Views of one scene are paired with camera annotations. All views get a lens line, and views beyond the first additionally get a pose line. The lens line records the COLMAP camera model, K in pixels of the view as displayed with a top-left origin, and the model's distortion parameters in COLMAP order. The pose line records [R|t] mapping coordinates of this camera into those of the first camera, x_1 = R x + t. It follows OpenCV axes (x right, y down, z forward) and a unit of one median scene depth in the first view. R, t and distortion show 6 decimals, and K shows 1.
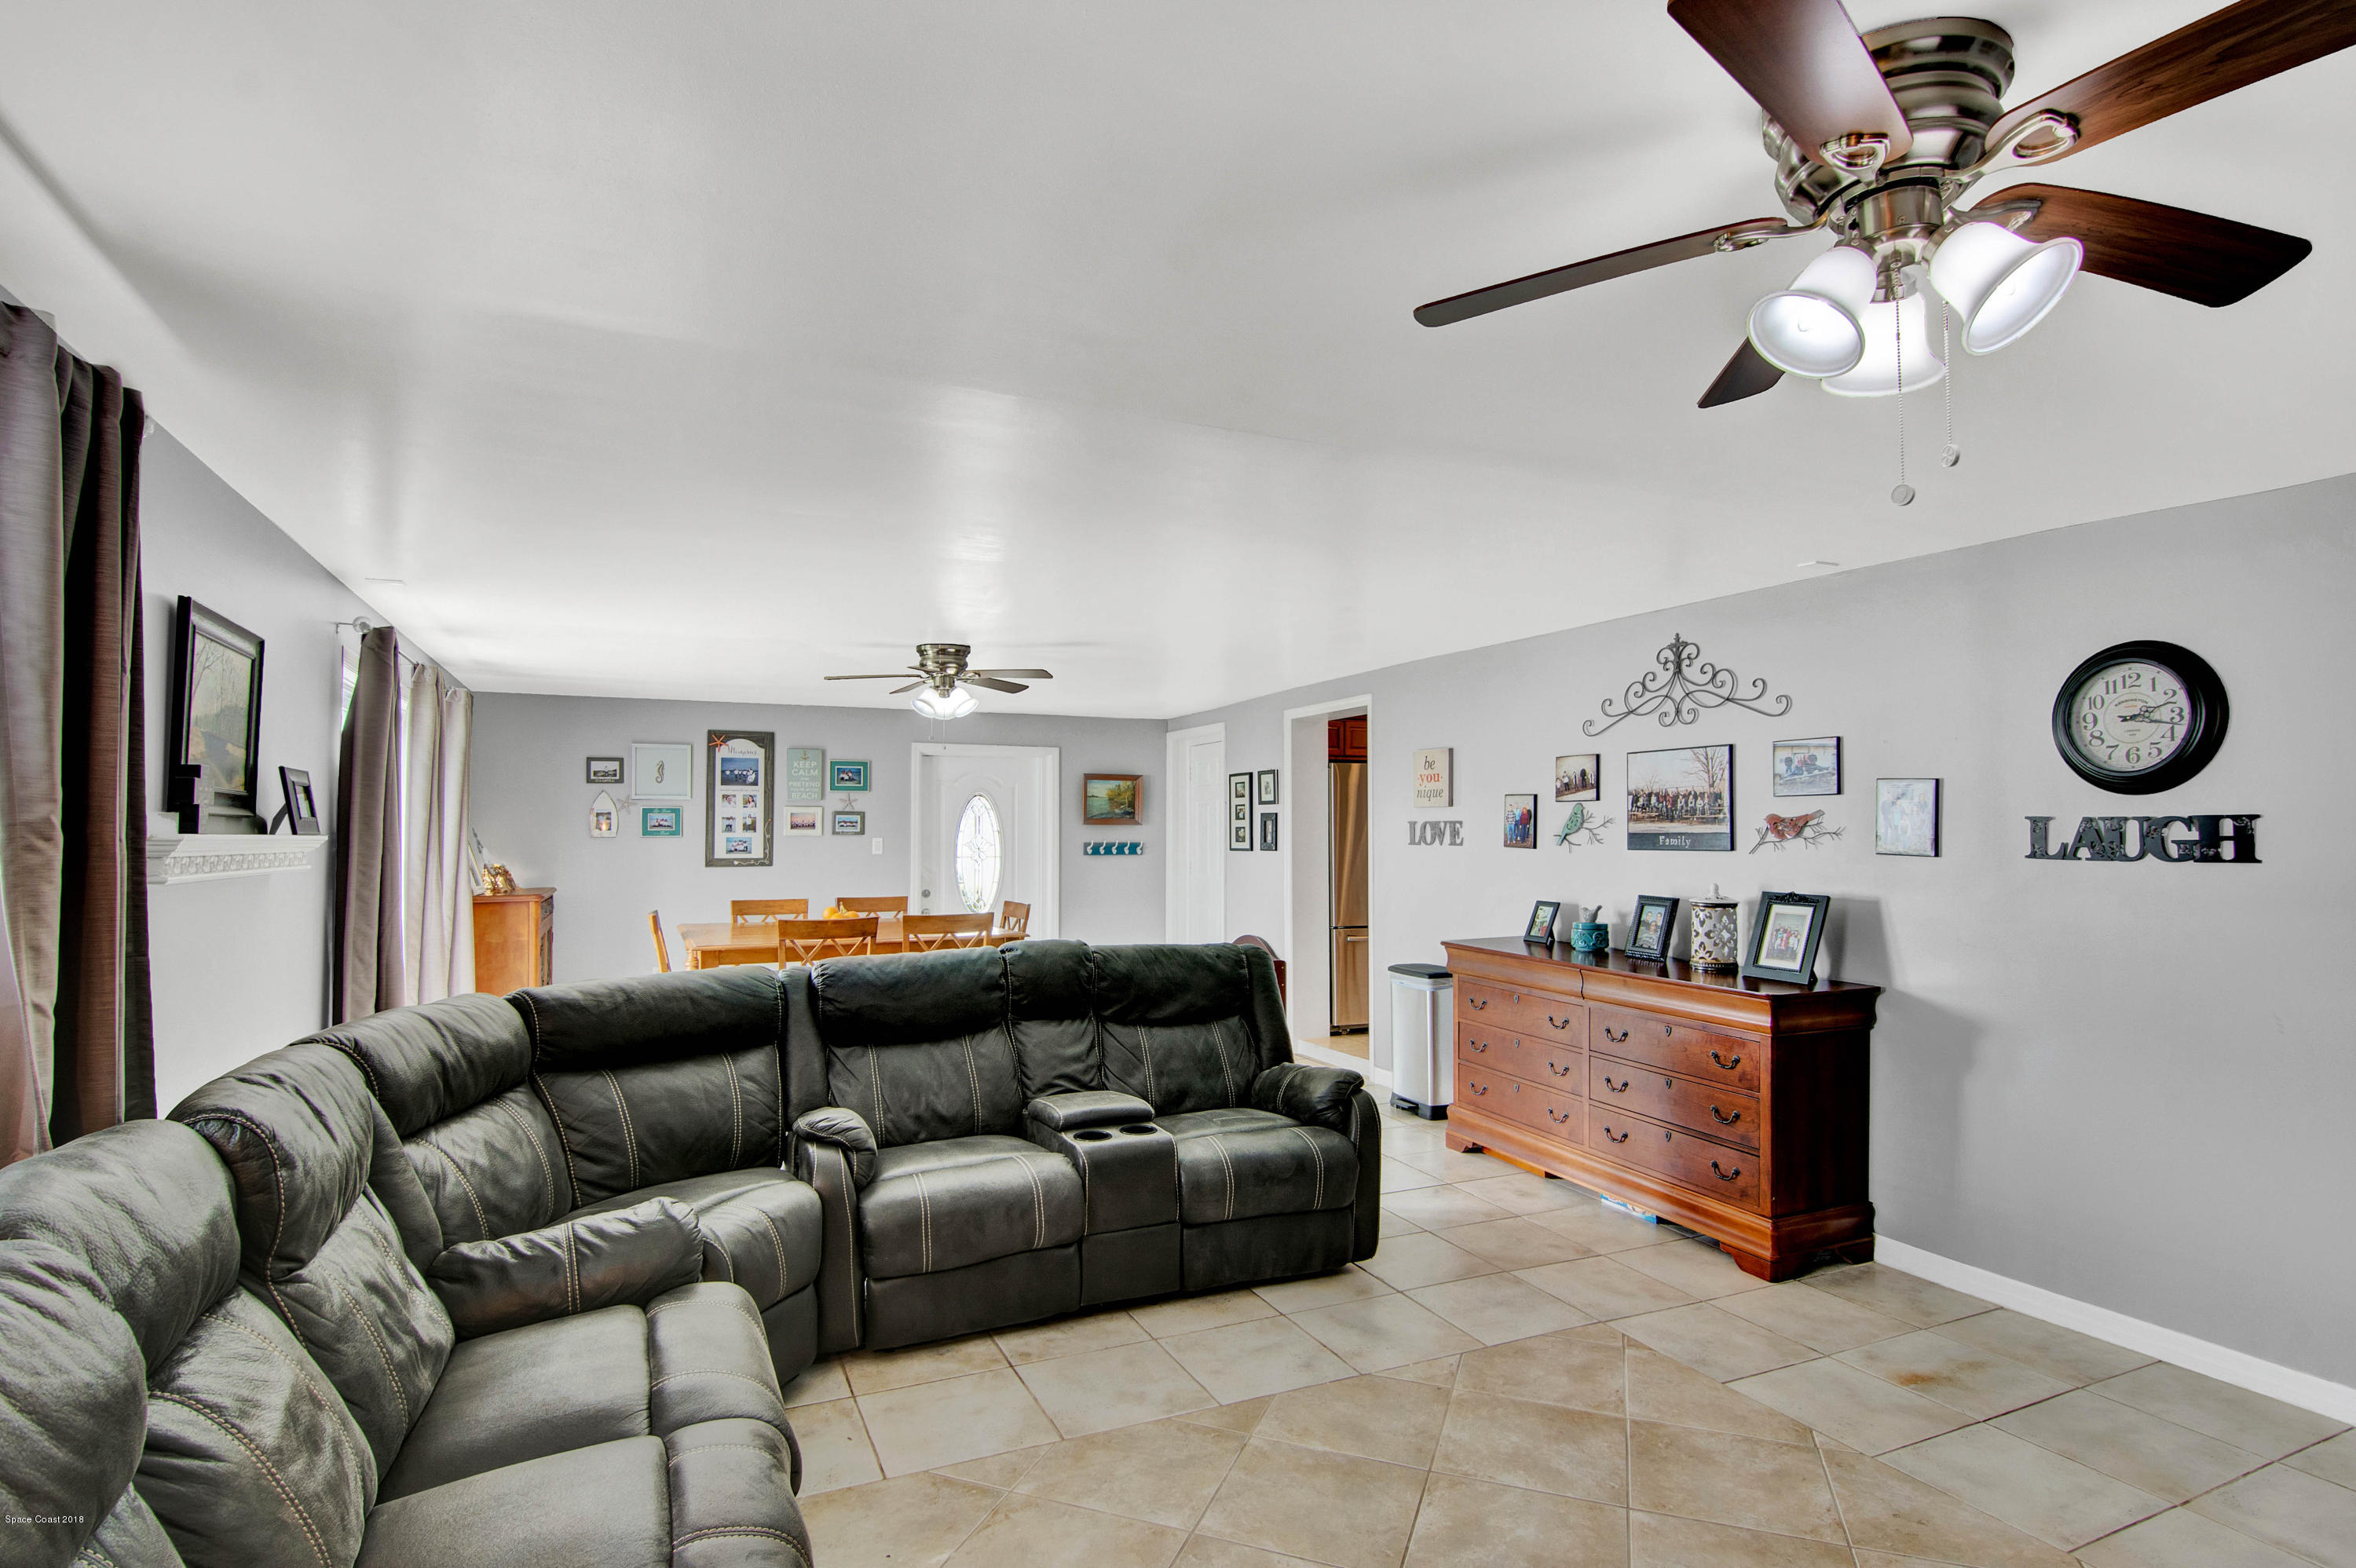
lens RADIAL K [[1227.1, 0, 1218.0], [0, 1227.1, 807.5], [0, 0, 1]] dist [-0.002090, -0.001214]
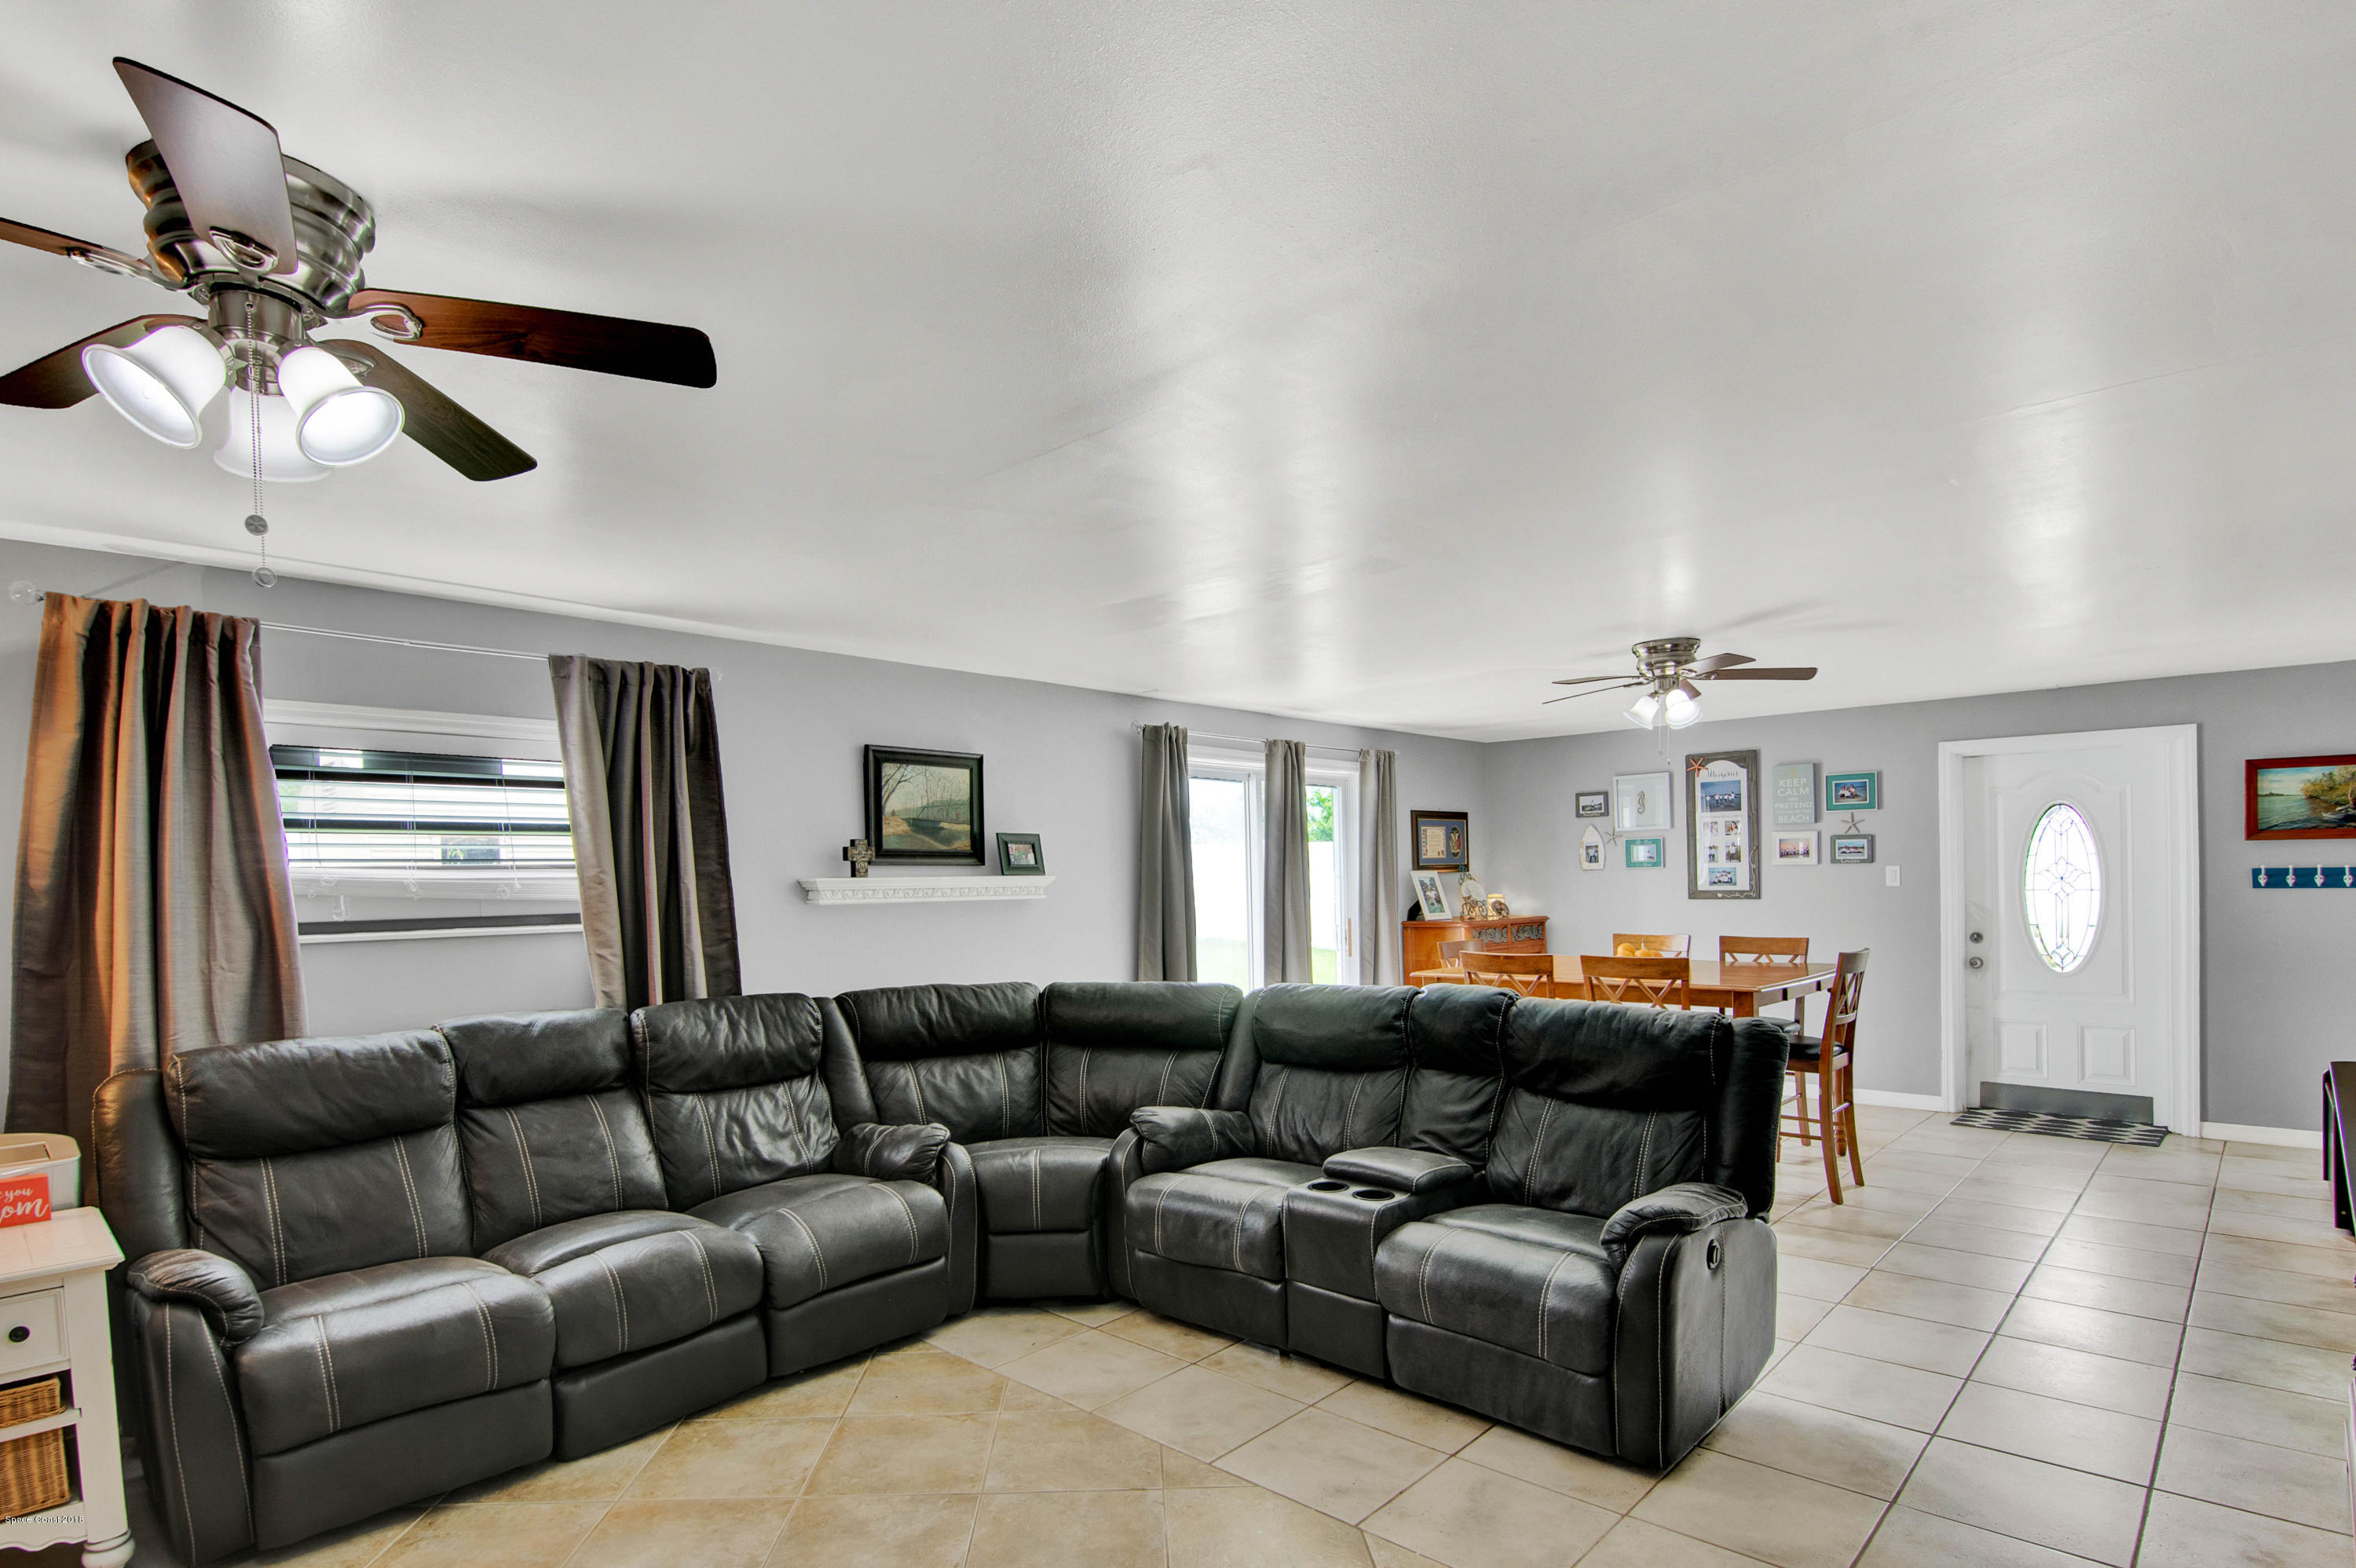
lens RADIAL K [[1286.5, 0, 1082.6], [0, 1286.5, 865.1], [0, 0, 1]] dist [-0.002644, -0.000675]
pose [[0.308061, -0.011471, -0.951297, 0.380670], [0.036529, 0.999333, -0.000221, 0.005085], [0.950665, -0.034682, 0.308274, 0.247487]]
